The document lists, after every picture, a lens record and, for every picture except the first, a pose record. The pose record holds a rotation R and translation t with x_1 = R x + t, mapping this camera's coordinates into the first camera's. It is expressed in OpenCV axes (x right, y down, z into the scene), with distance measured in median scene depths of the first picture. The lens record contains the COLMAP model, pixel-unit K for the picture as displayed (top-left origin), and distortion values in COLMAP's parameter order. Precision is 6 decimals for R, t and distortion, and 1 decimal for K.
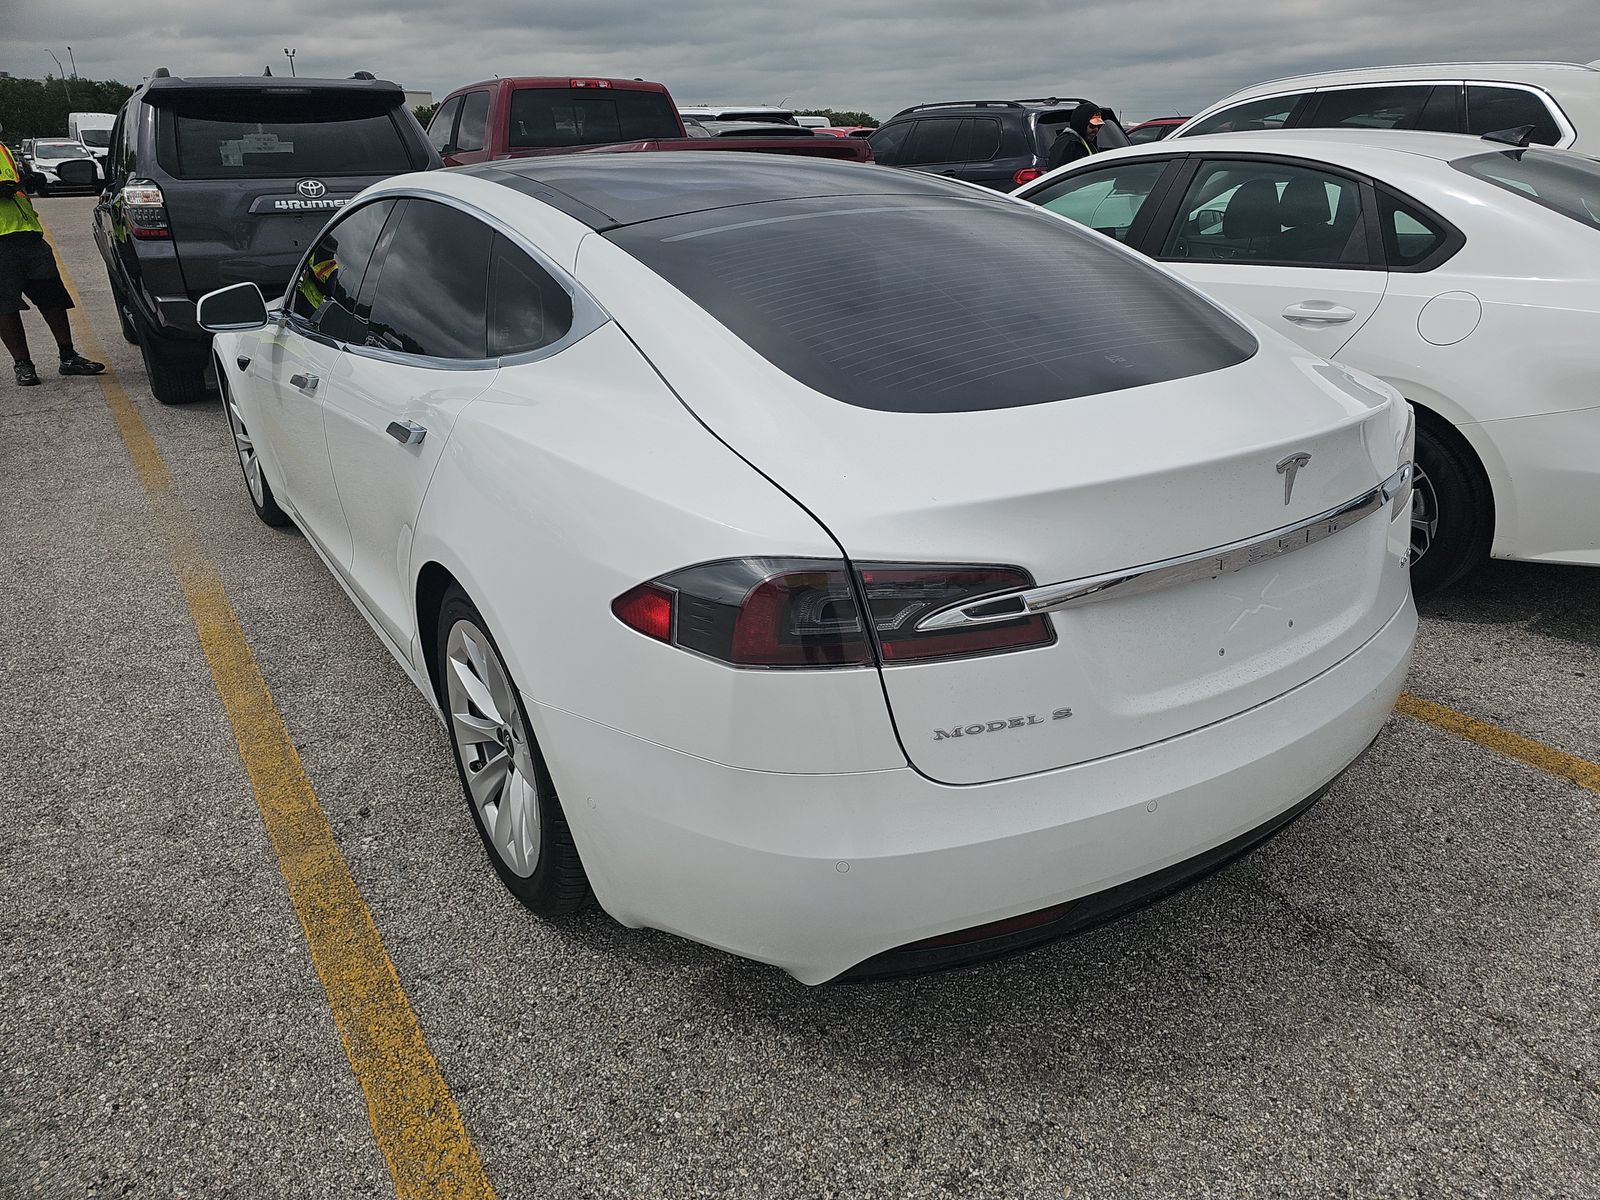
lens RADIAL K [[1071.9, 0, 872.6], [0, 1071.9, 599.0], [0, 0, 1]] dist [0.041644, -0.046033]
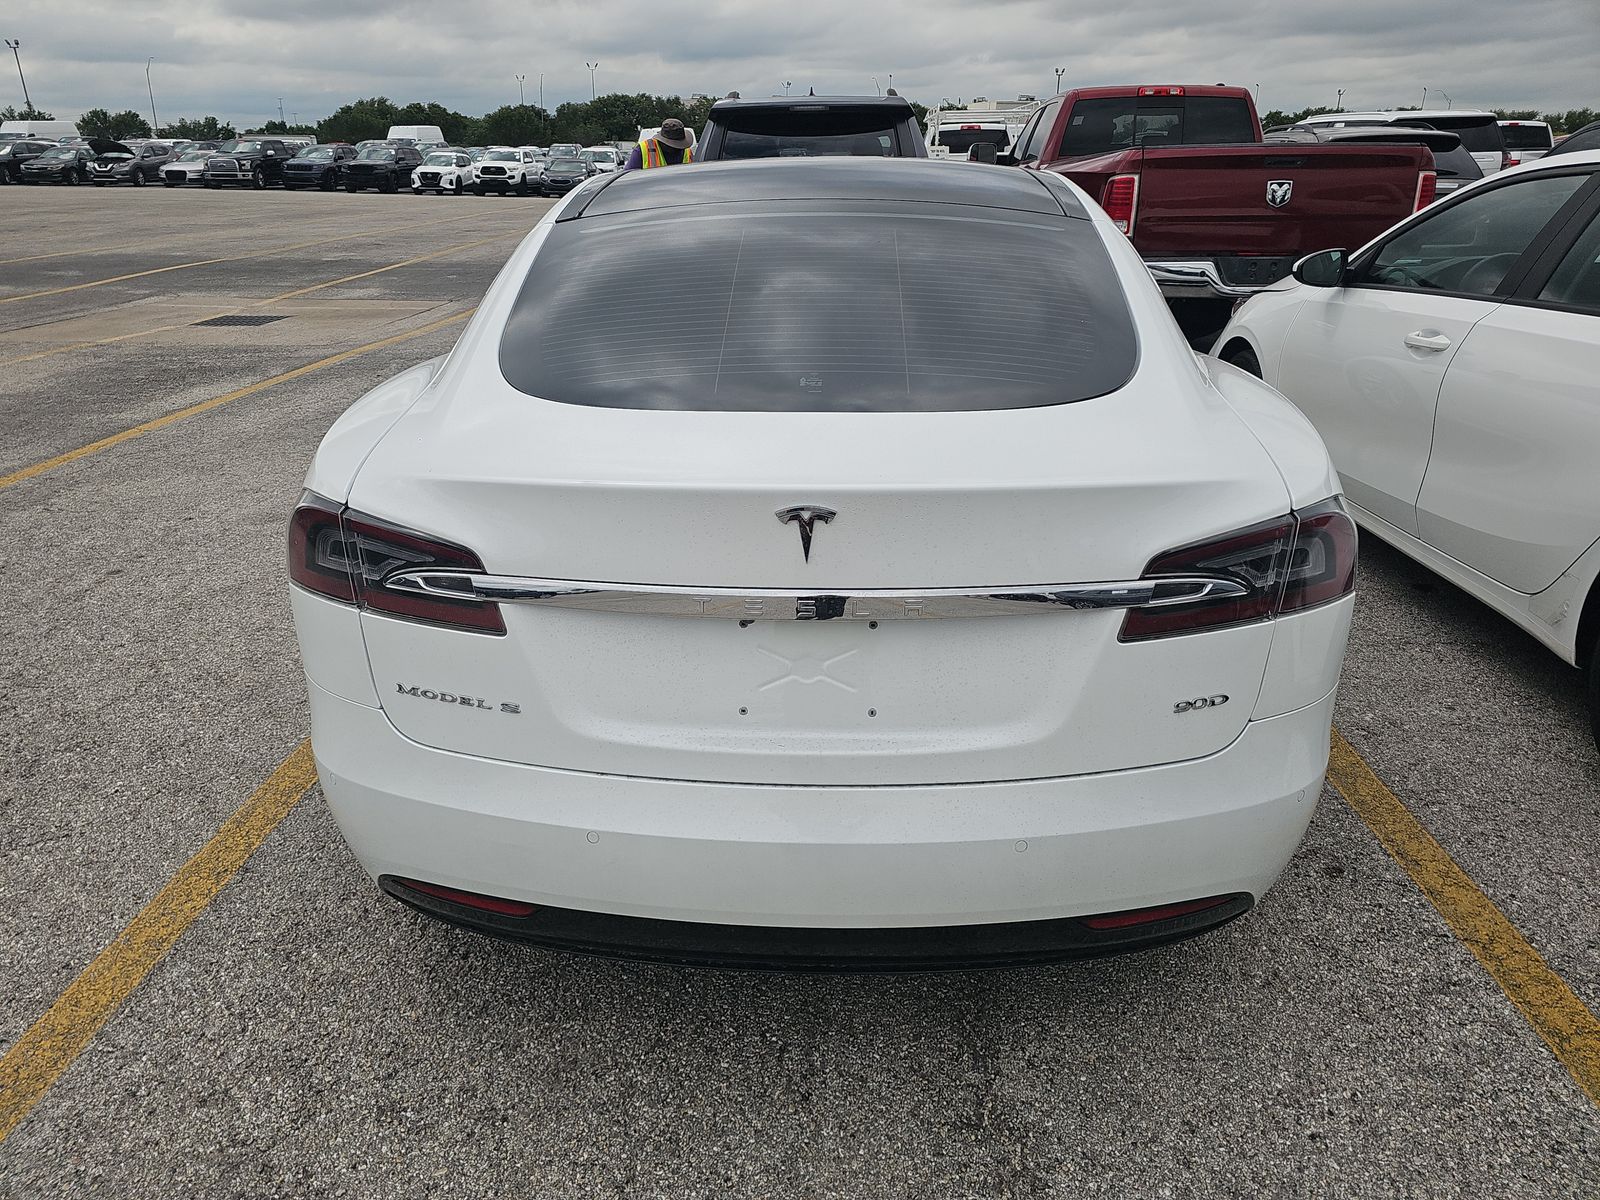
lens RADIAL K [[1089.2, 0, 800.0], [0, 1089.2, 600.0], [0, 0, 1]] dist [0.042937, -0.042114]
pose [[0.783001, 0.232898, -0.576774, 0.832270], [-0.241486, 0.968345, 0.063182, -0.104235], [0.573231, 0.089811, 0.814457, 0.282363]]
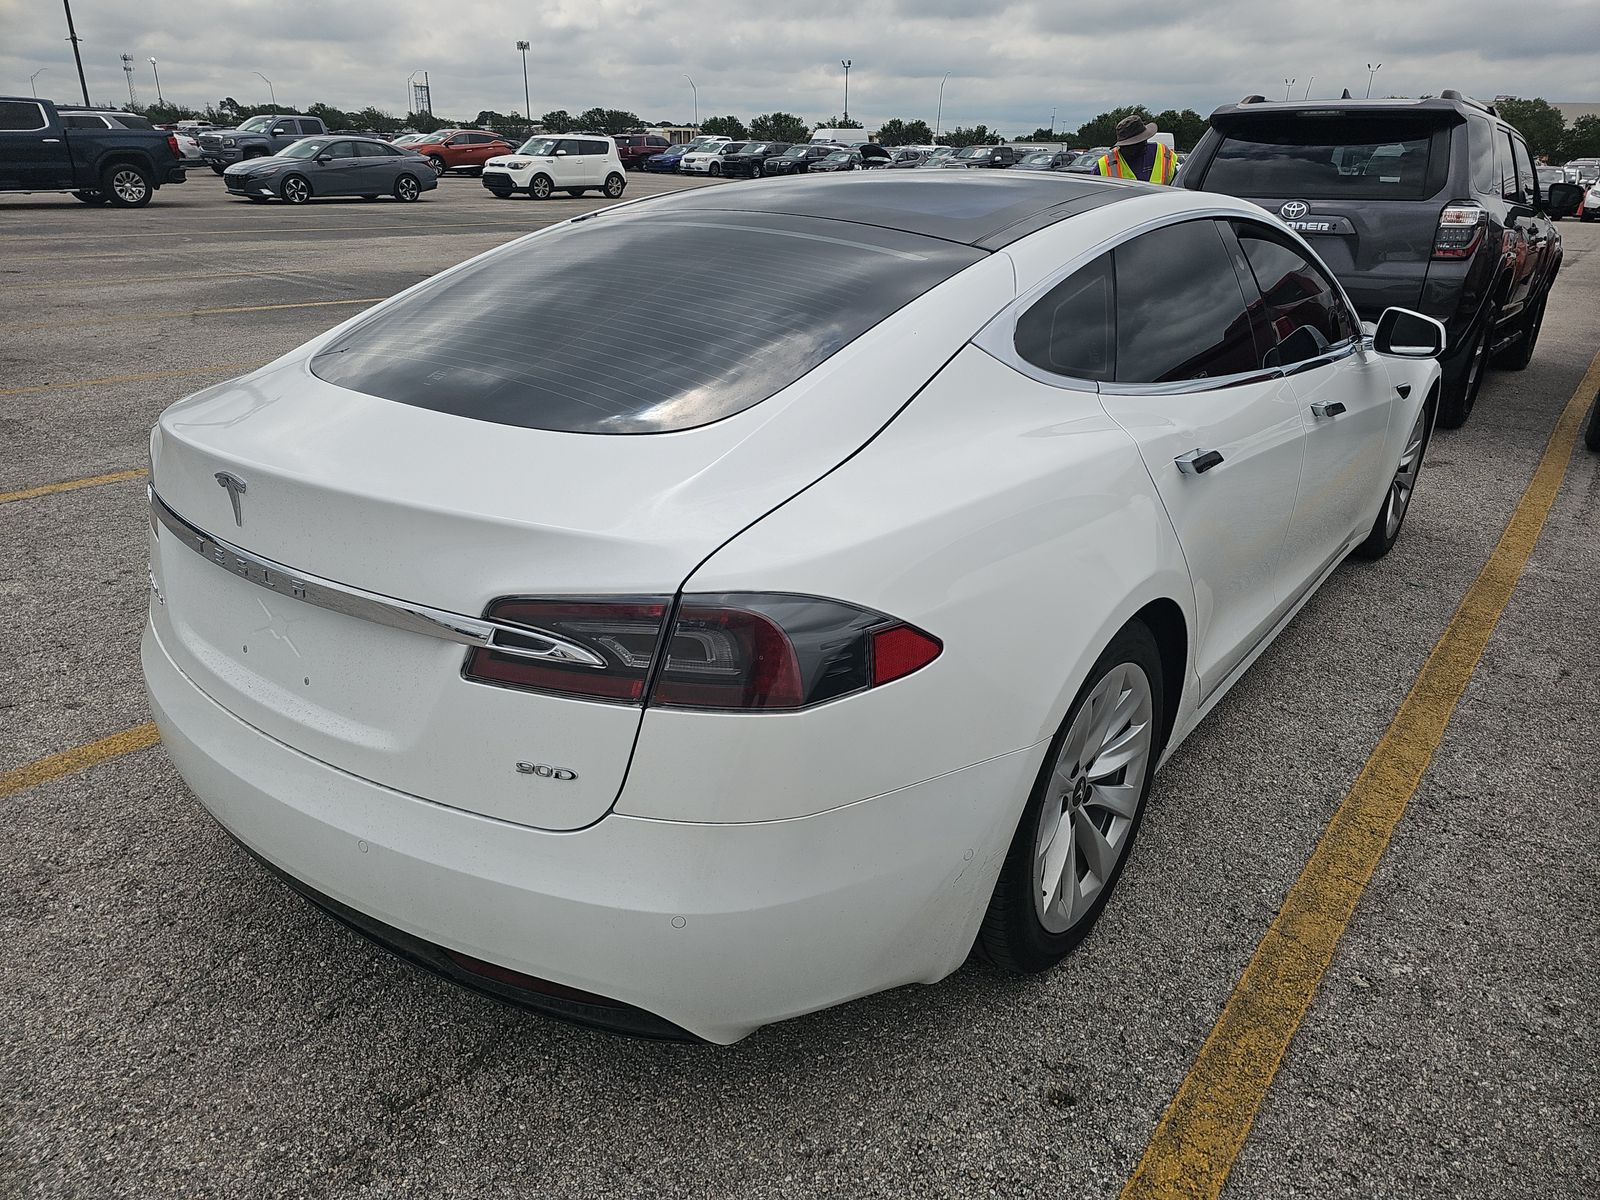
lens RADIAL K [[1073.8, 0, 802.2], [0, 1073.8, 610.8], [0, 0, 1]] dist [0.048268, -0.042387]
pose [[0.273133, 0.376419, -0.885272, 1.317985], [-0.389545, 0.884715, 0.255995, -0.435605], [0.879575, 0.274933, 0.388277, 1.031652]]
